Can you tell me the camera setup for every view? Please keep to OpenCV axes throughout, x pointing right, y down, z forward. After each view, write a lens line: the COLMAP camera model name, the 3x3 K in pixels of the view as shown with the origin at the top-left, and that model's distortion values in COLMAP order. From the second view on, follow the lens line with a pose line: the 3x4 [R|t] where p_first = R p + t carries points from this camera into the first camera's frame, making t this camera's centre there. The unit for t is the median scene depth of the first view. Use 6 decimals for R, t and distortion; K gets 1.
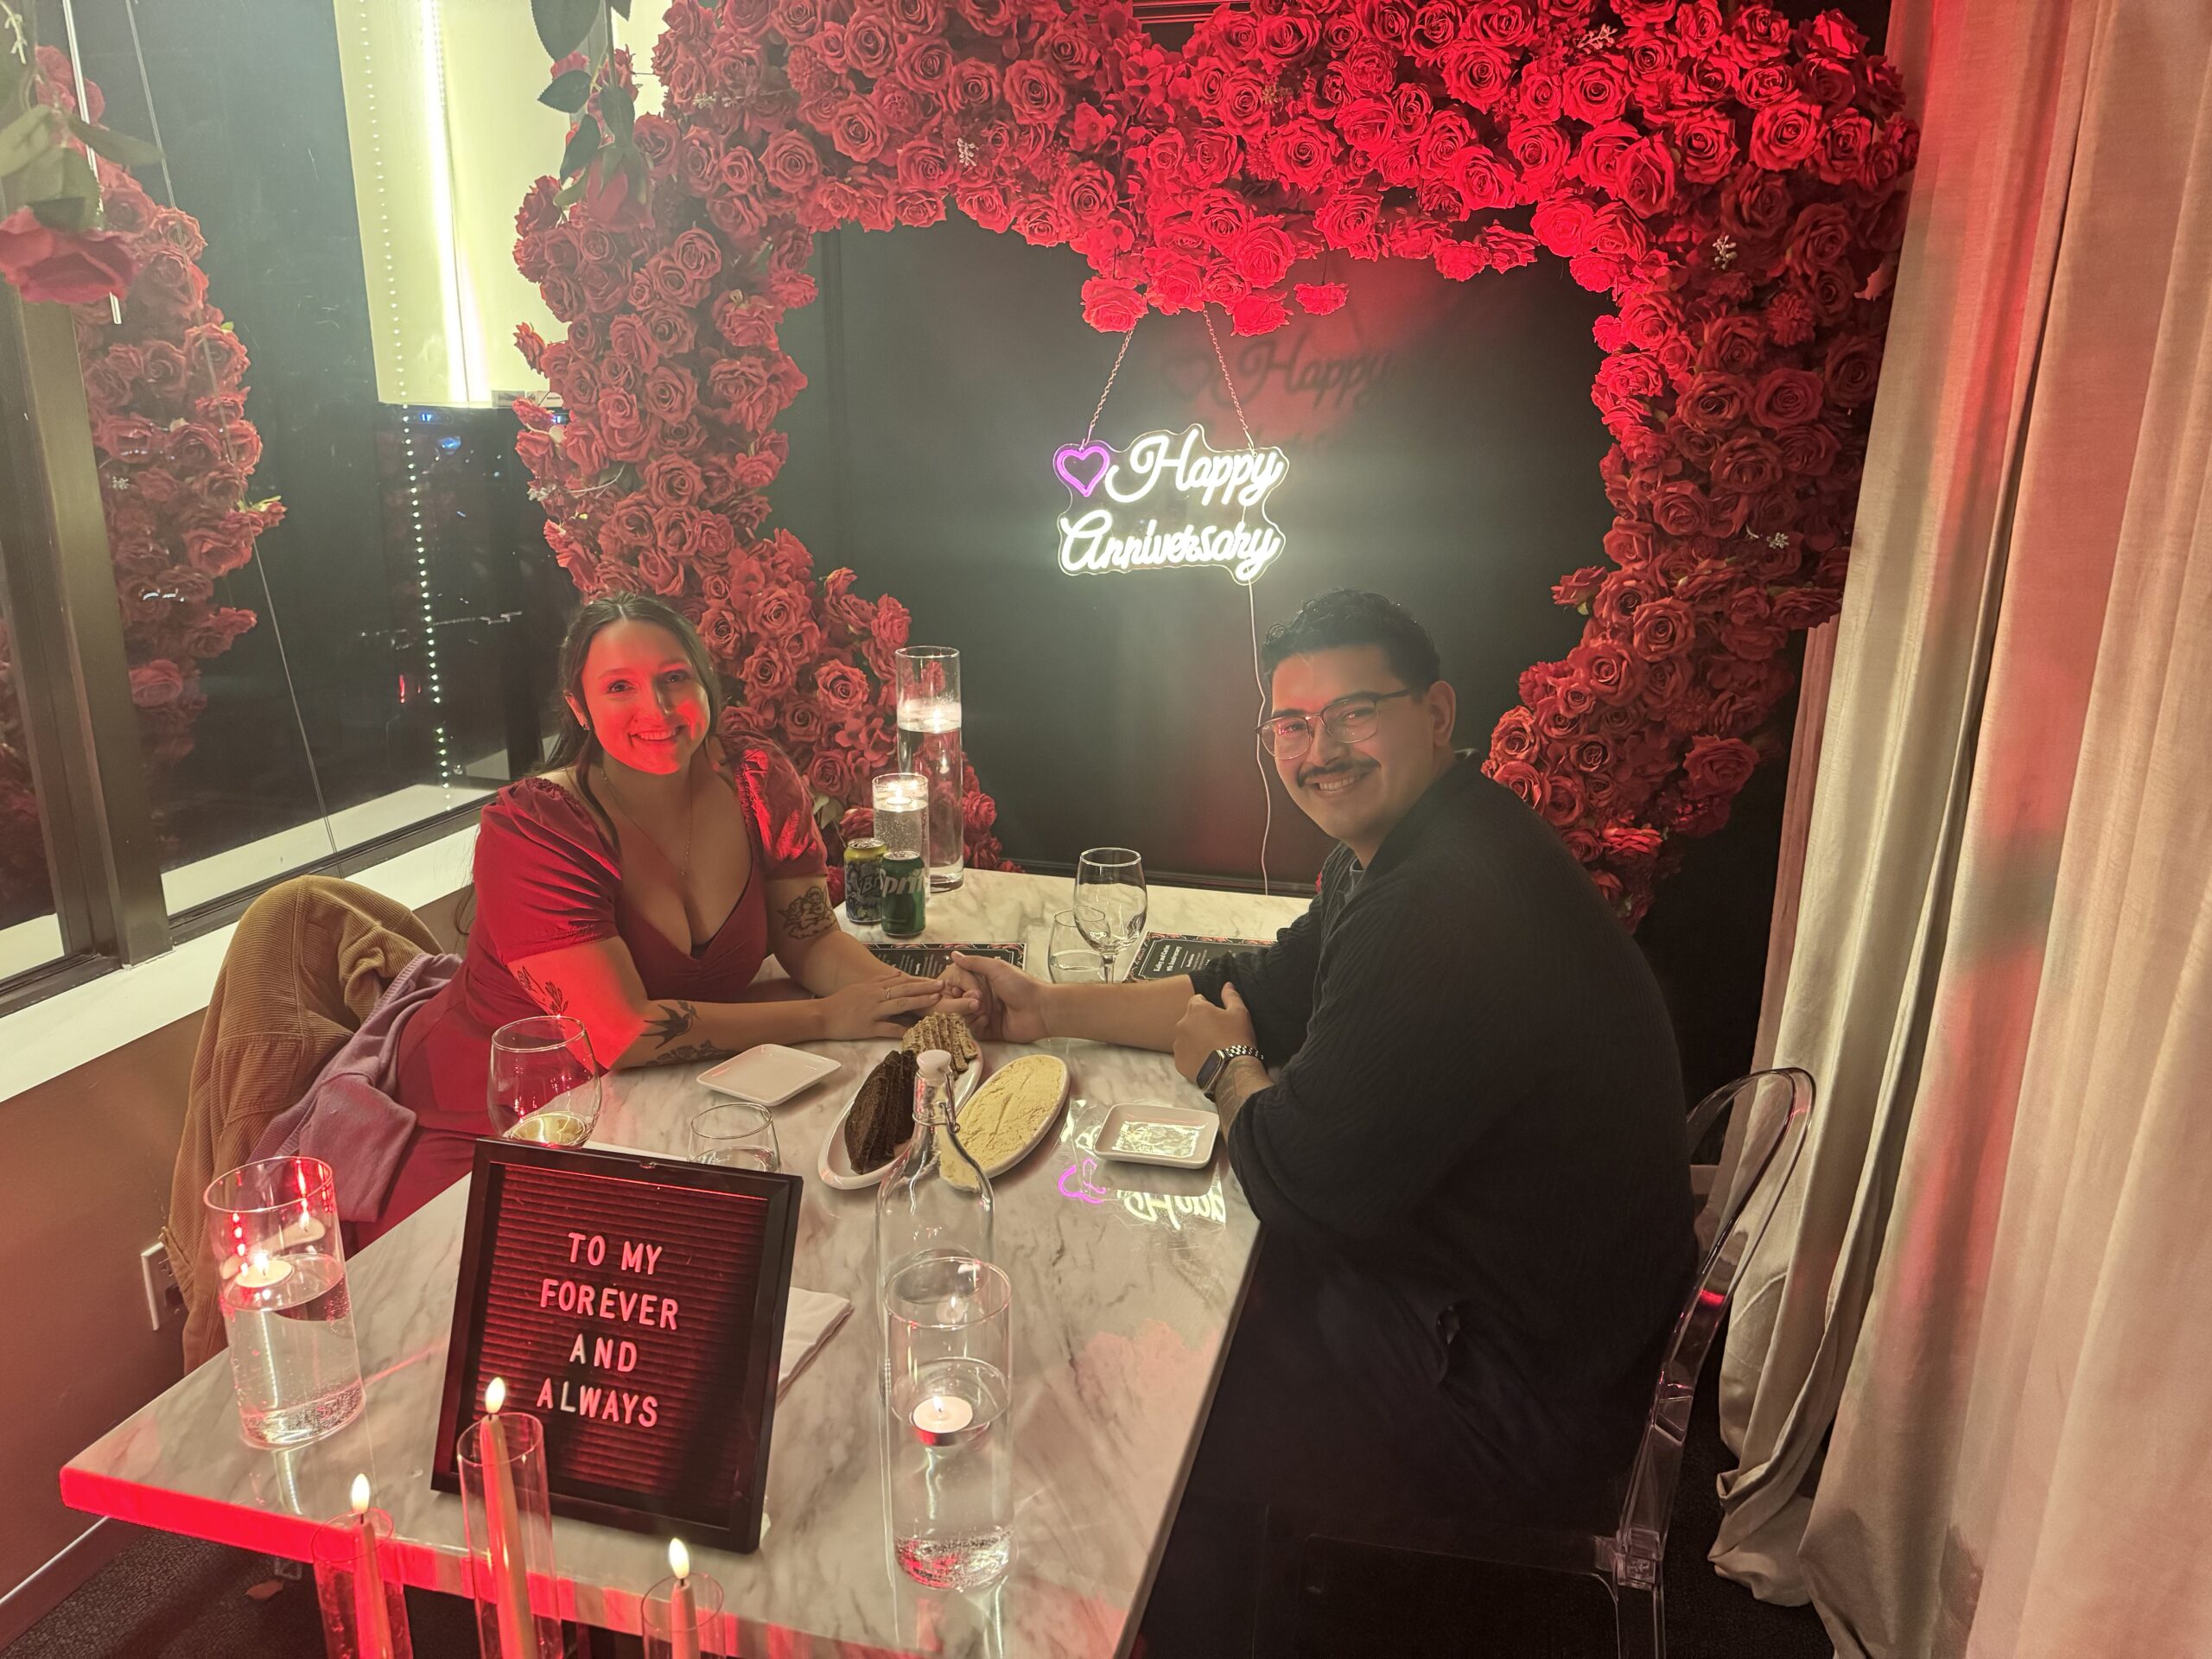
lens RADIAL K [[1561.3, 0, 1106.0], [0, 1561.3, 829.5], [0, 0, 1]] dist [0.065769, -0.108658]
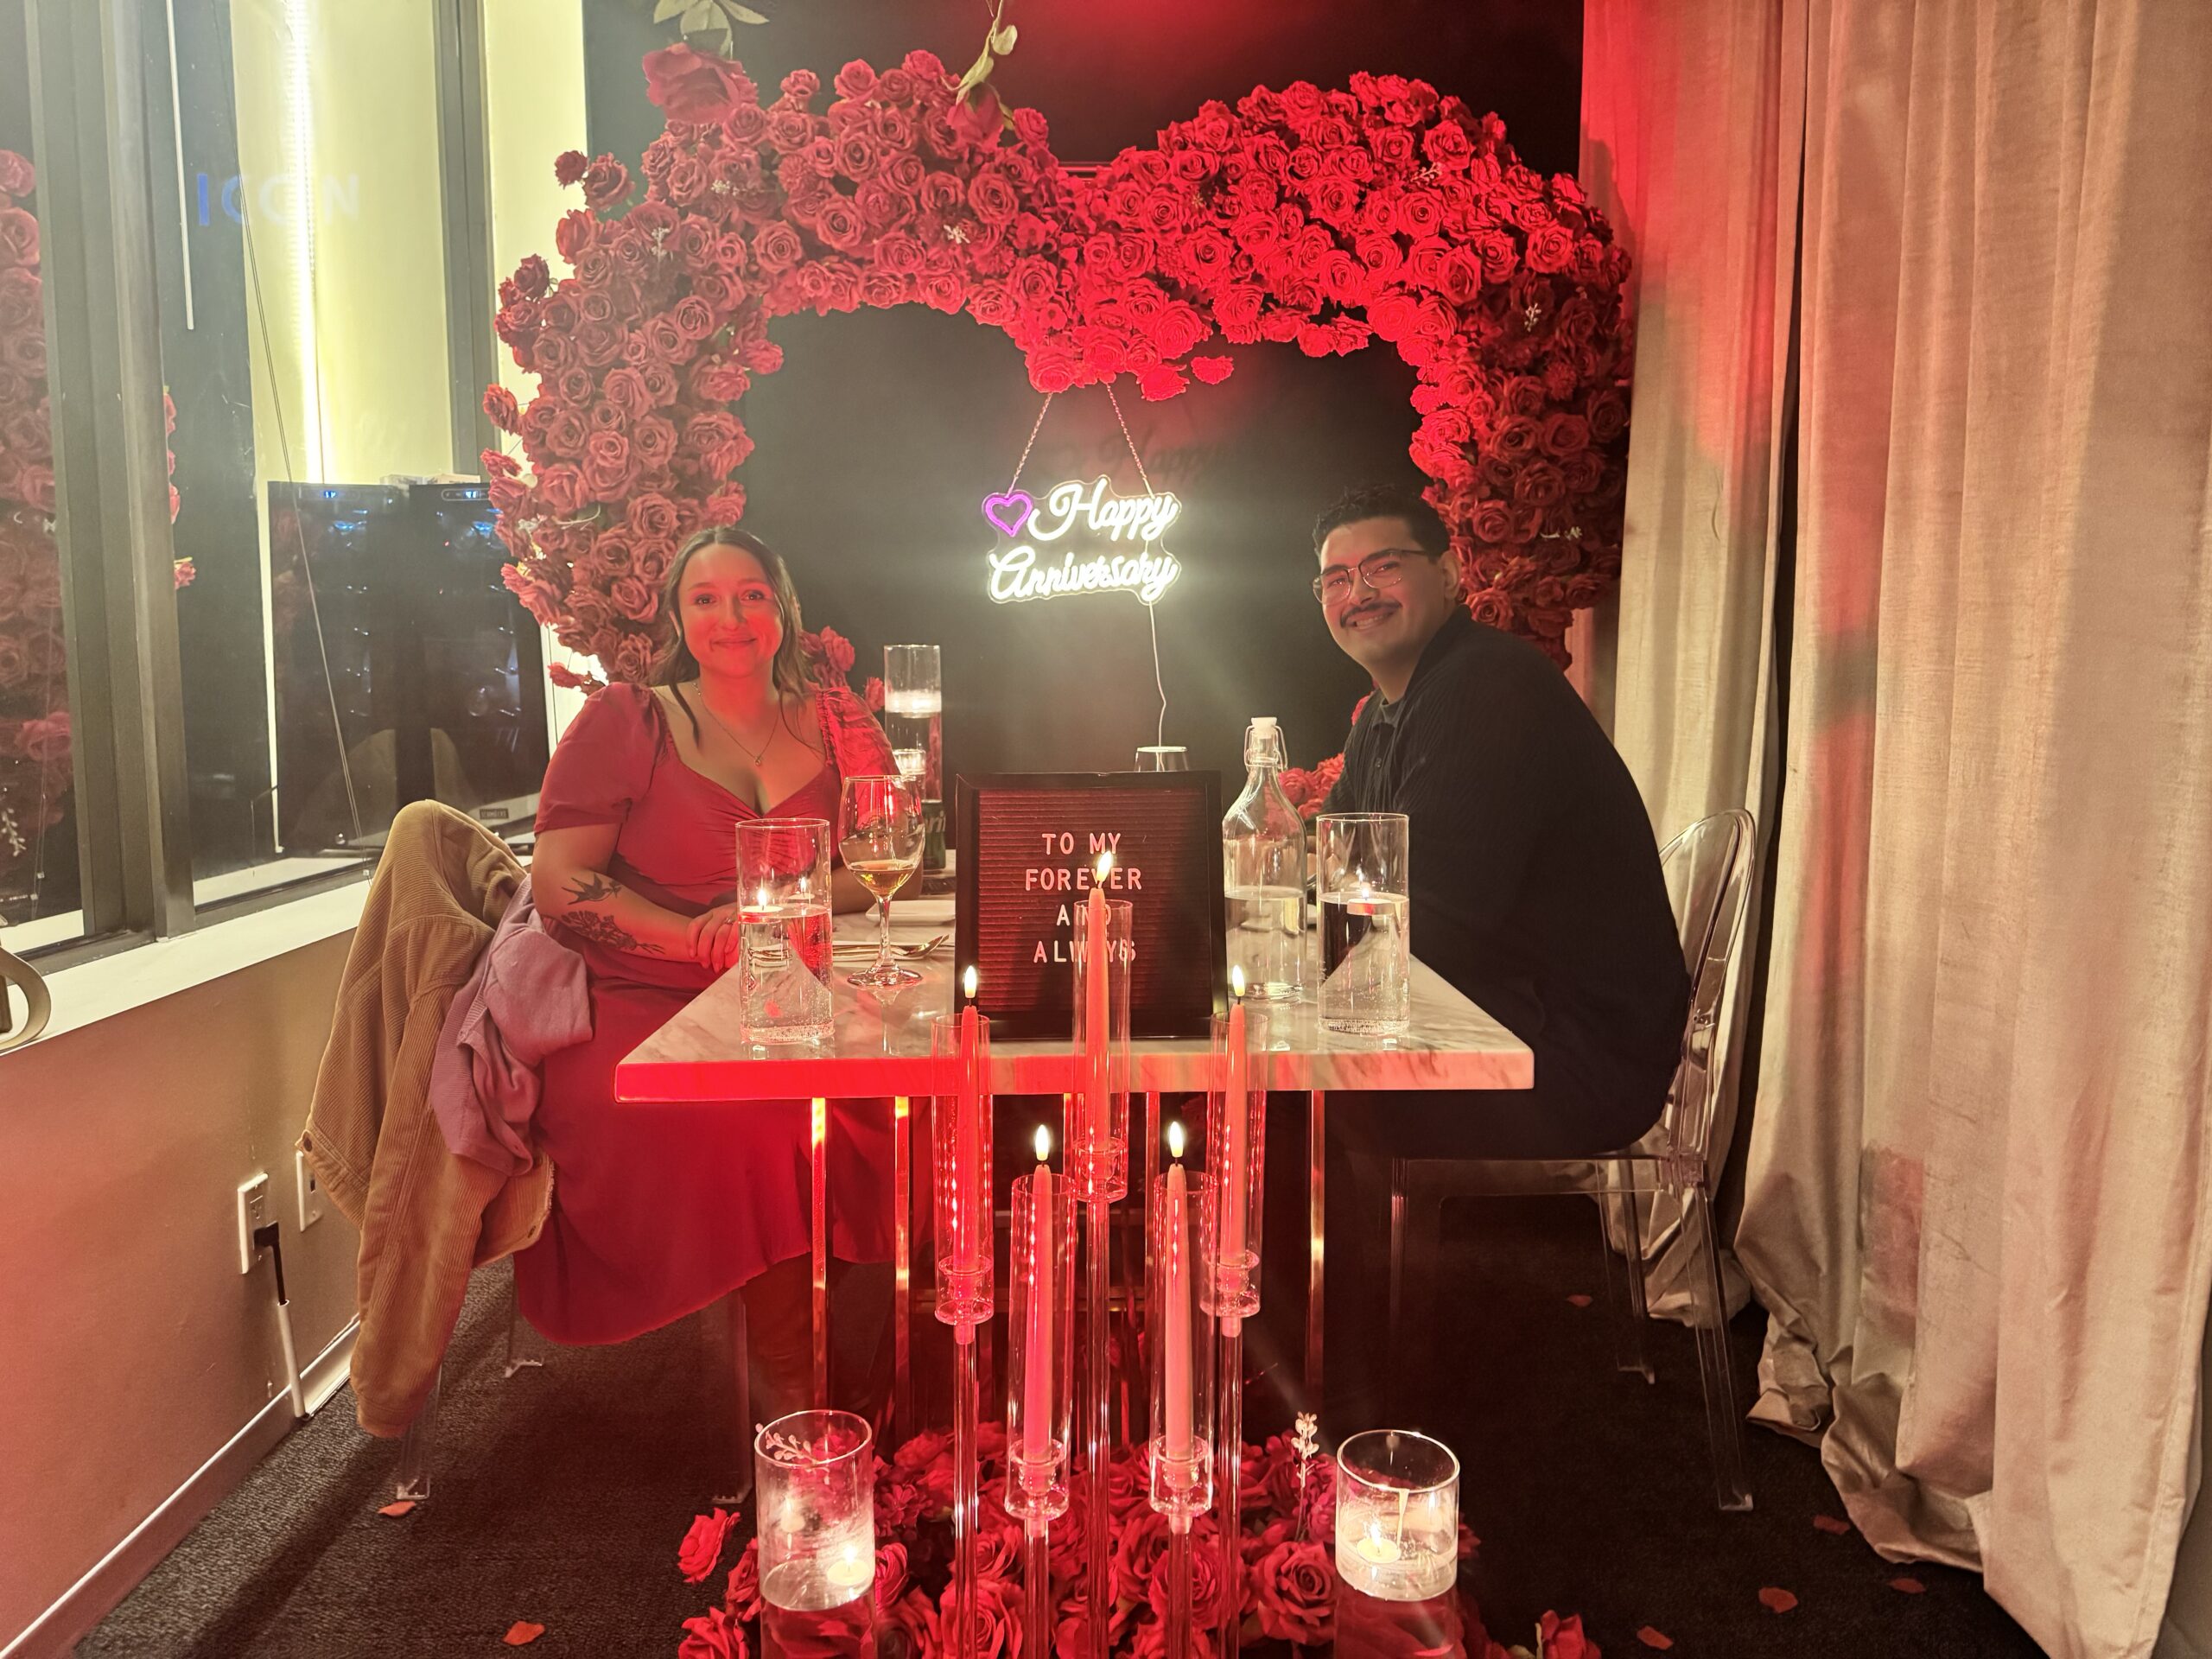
lens RADIAL K [[1563.5, 0, 1103.5], [0, 1563.5, 814.1], [0, 0, 1]] dist [0.102823, -0.186822]
pose [[0.960258, -0.038046, 0.276510, -0.322629], [0.087157, 0.982002, -0.167558, 0.229062], [-0.265158, 0.184999, 0.946291, -0.125604]]
